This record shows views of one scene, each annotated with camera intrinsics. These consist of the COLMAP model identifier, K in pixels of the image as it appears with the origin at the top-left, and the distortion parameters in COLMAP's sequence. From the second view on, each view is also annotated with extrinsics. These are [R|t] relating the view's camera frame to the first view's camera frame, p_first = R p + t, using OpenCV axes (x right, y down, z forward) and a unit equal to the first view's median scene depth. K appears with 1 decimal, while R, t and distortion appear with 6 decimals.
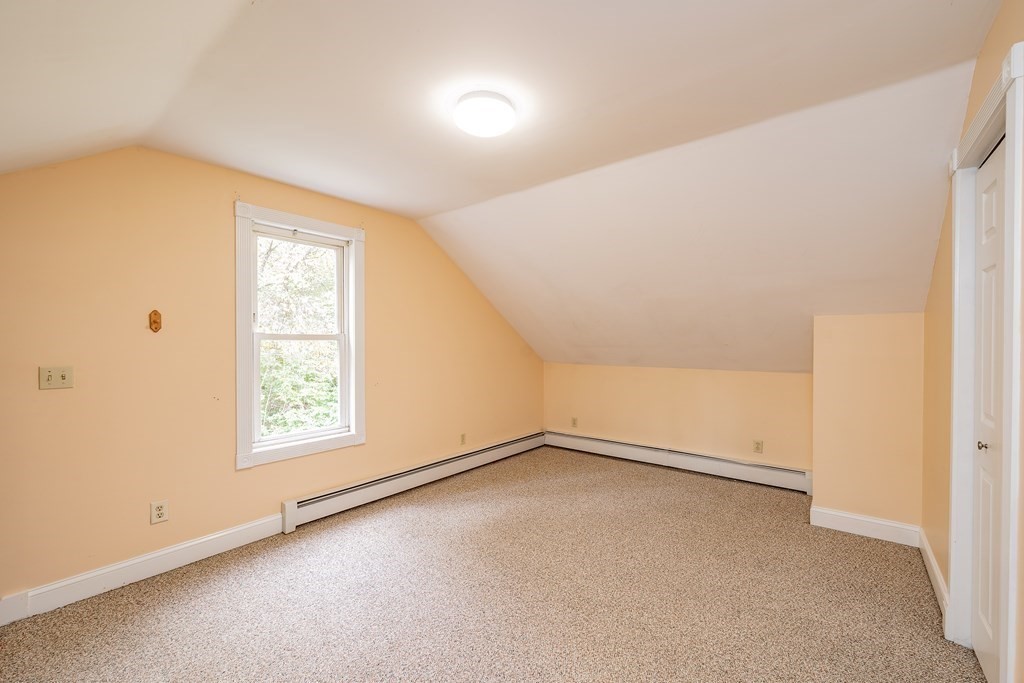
lens RADIAL K [[414.7, 0, 517.9], [0, 414.7, 353.2], [0, 0, 1]] dist [-0.001202, -0.000063]
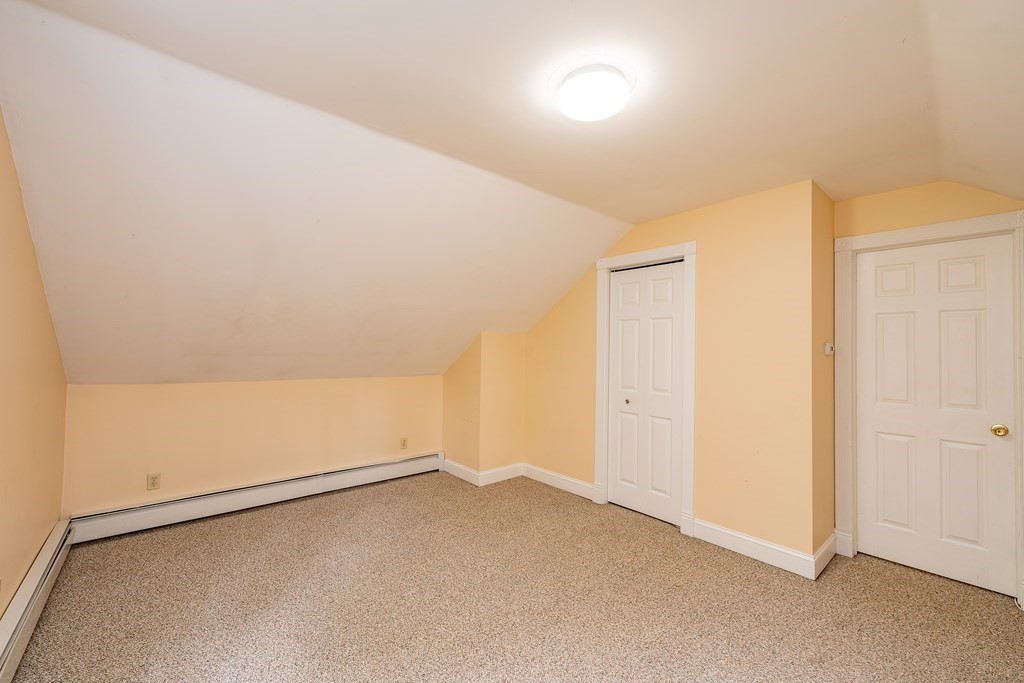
lens RADIAL K [[414.7, 0, 517.9], [0, 414.7, 353.2], [0, 0, 1]] dist [-0.001202, -0.000063]
pose [[0.181110, -0.002102, 0.983461, -0.456342], [0.014257, 0.999898, -0.000488, -0.012071], [-0.983359, 0.014110, 0.181122, 0.488551]]
